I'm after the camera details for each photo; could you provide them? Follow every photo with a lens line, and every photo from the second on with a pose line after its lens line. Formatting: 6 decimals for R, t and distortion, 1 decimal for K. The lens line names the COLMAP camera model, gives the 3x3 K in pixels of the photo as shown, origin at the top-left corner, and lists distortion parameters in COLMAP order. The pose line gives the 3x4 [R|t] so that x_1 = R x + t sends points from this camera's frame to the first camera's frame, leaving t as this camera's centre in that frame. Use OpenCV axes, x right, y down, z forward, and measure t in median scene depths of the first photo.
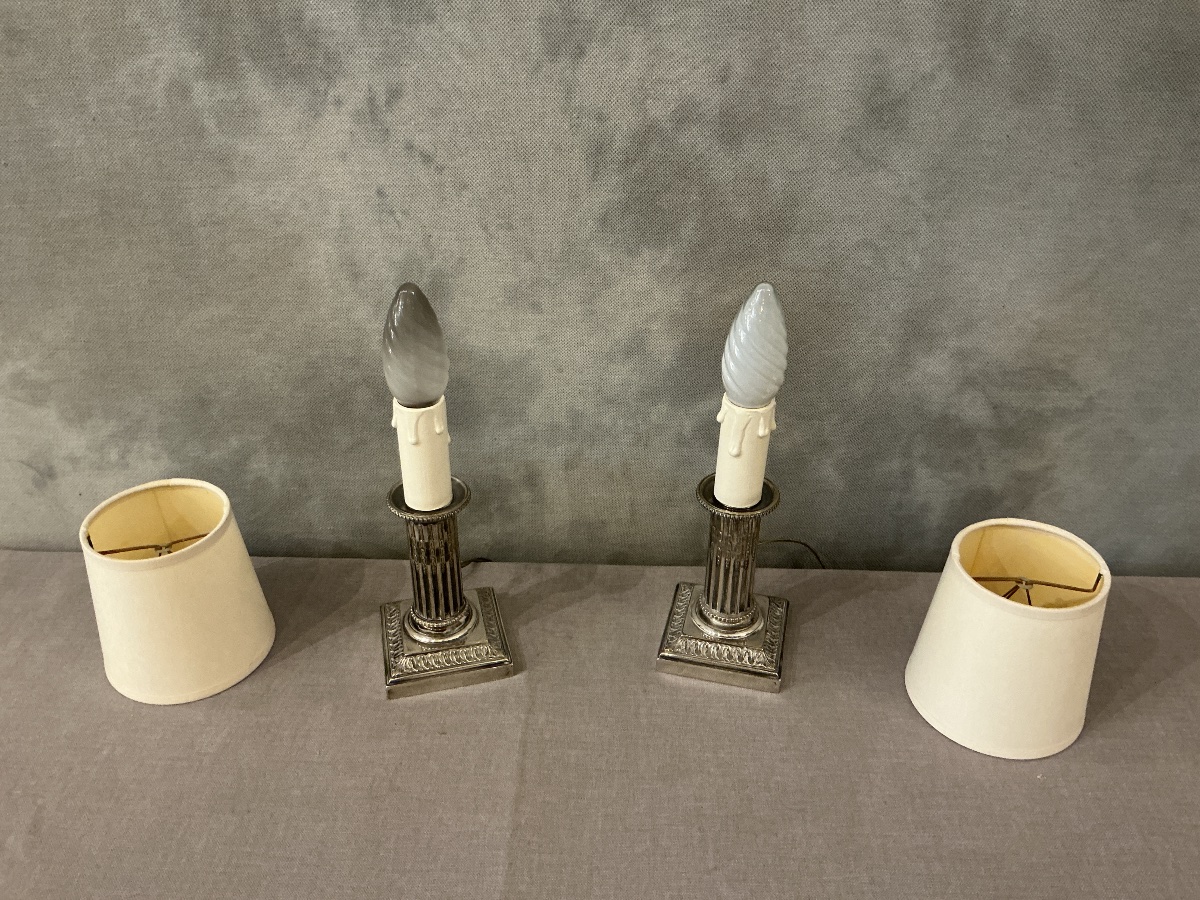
lens RADIAL K [[995.0, 0, 592.1], [0, 995.0, 449.4], [0, 0, 1]] dist [0.104413, -0.232670]
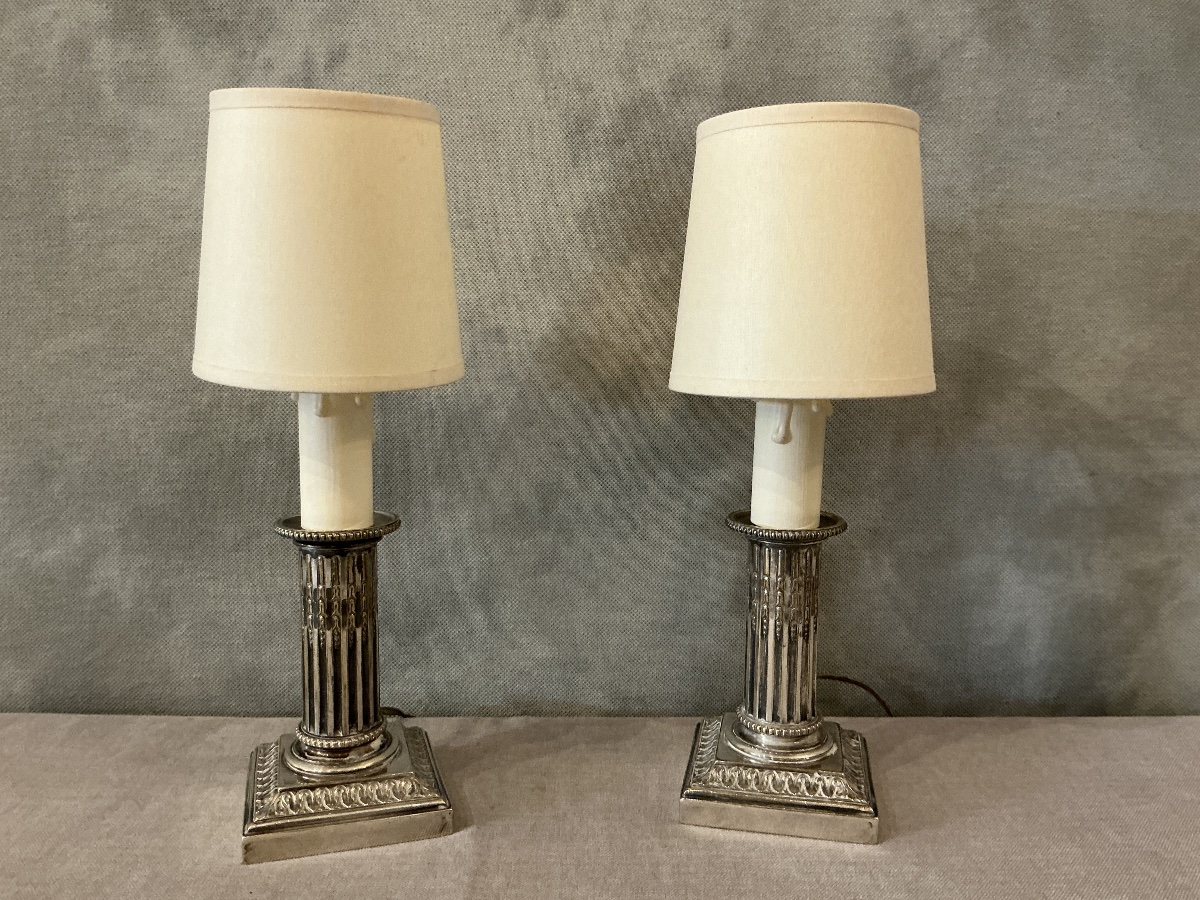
lens RADIAL K [[995.0, 0, 592.1], [0, 995.0, 449.4], [0, 0, 1]] dist [0.104413, -0.232670]
pose [[0.998818, -0.000238, 0.048609, -0.022394], [0.020112, 0.912399, -0.408808, 0.269942], [-0.044253, 0.409303, 0.911325, 0.331635]]
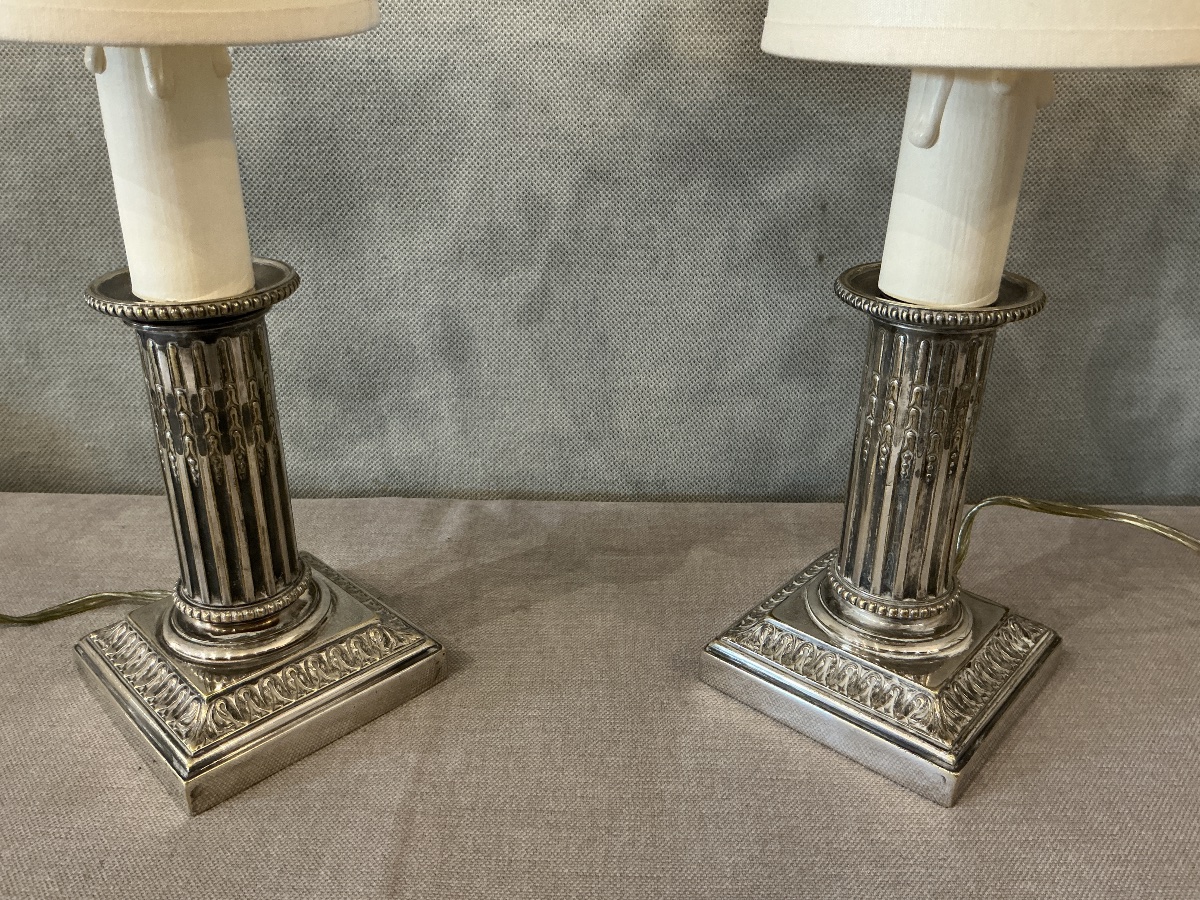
lens RADIAL K [[995.0, 0, 592.1], [0, 995.0, 449.4], [0, 0, 1]] dist [0.104413, -0.232670]
pose [[0.999957, 0.000362, 0.009265, 0.009372], [0.000821, 0.991860, -0.127333, 0.179079], [-0.009236, 0.127335, 0.991817, 0.537788]]
